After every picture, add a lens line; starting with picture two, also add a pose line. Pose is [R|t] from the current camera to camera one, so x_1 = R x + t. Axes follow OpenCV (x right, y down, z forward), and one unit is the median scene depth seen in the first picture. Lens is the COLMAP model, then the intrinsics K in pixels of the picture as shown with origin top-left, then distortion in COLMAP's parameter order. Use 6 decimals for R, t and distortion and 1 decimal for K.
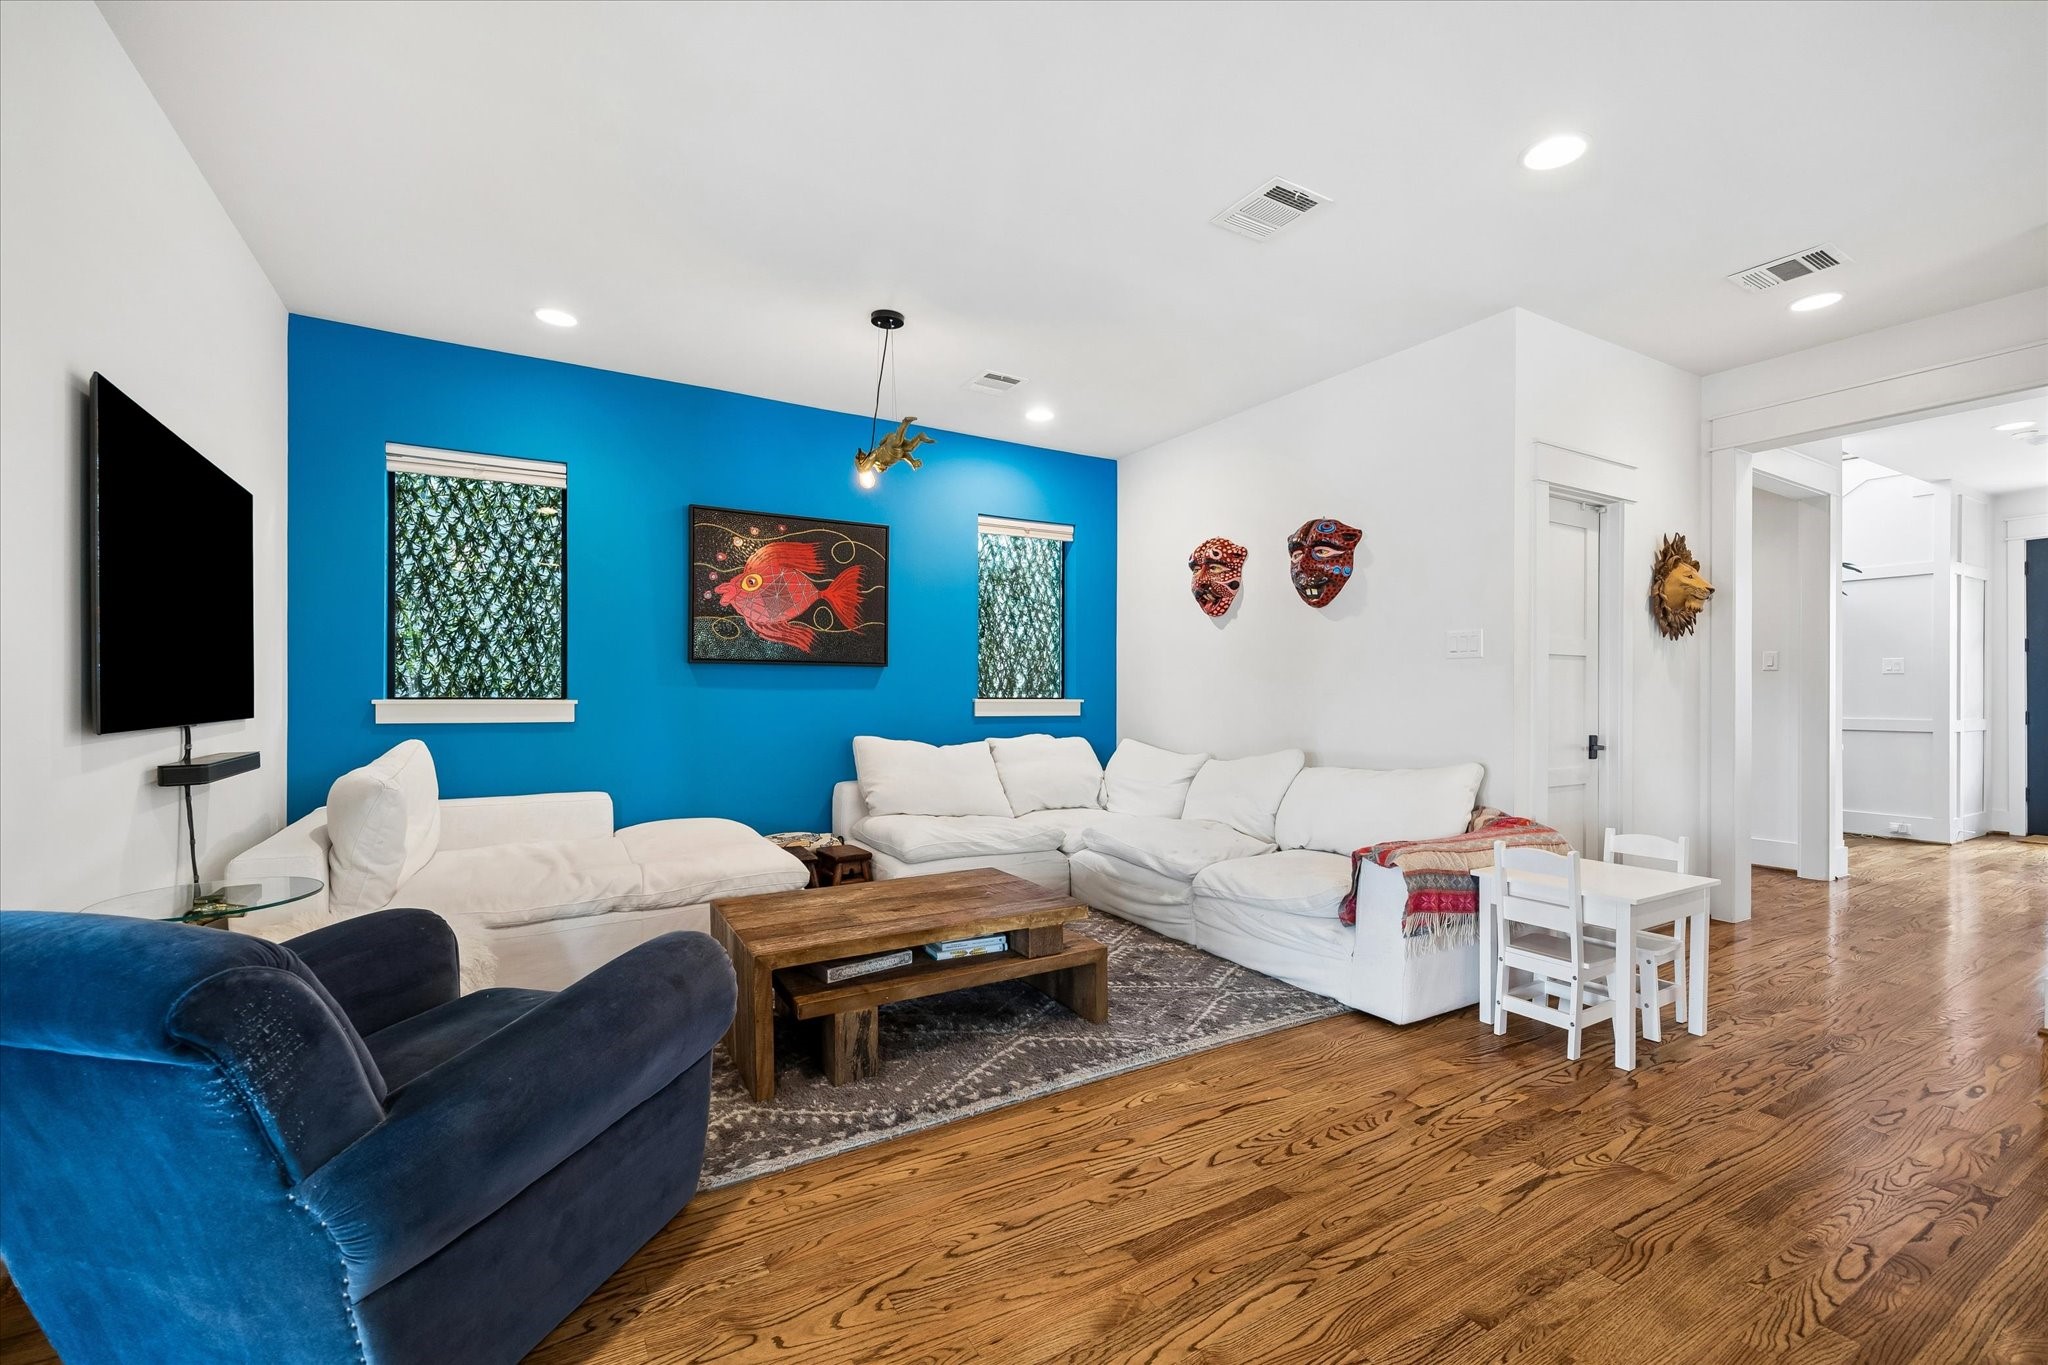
lens RADIAL K [[858.5, 0, 1023.1], [0, 858.5, 693.8], [0, 0, 1]] dist [0.000754, 0.000091]
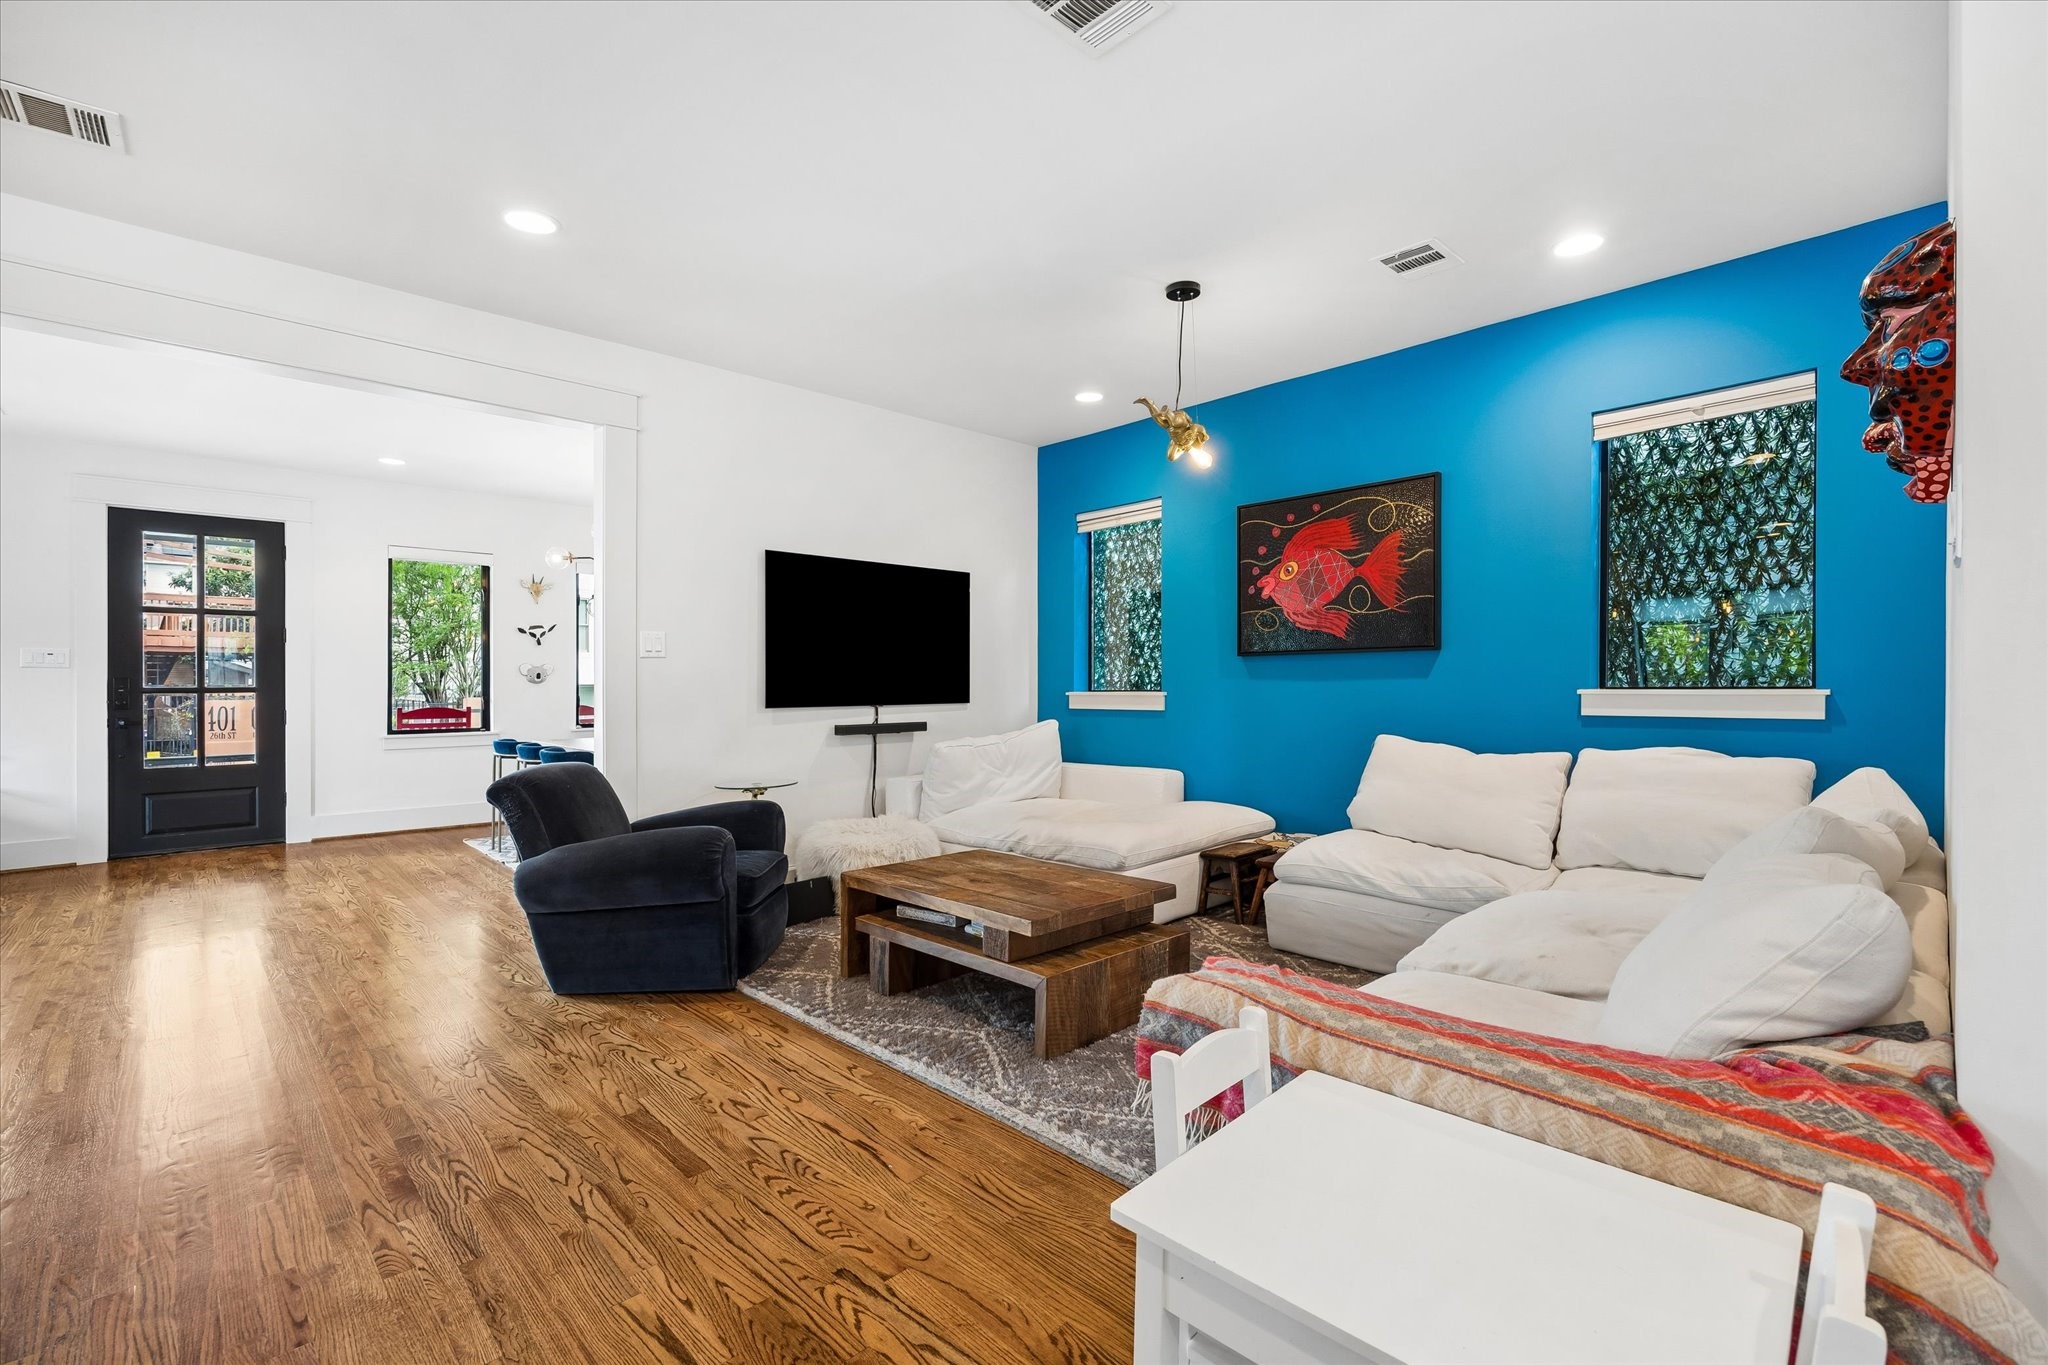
lens RADIAL K [[897.3, 0, 1024.0], [0, 897.3, 682.5], [0, 0, 1]] dist [-0.003160, -0.000327]
pose [[0.235823, -0.010373, -0.971741, 0.658341], [0.009140, 0.999922, -0.008456, 0.002613], [0.971753, -0.006888, 0.235900, 0.515944]]
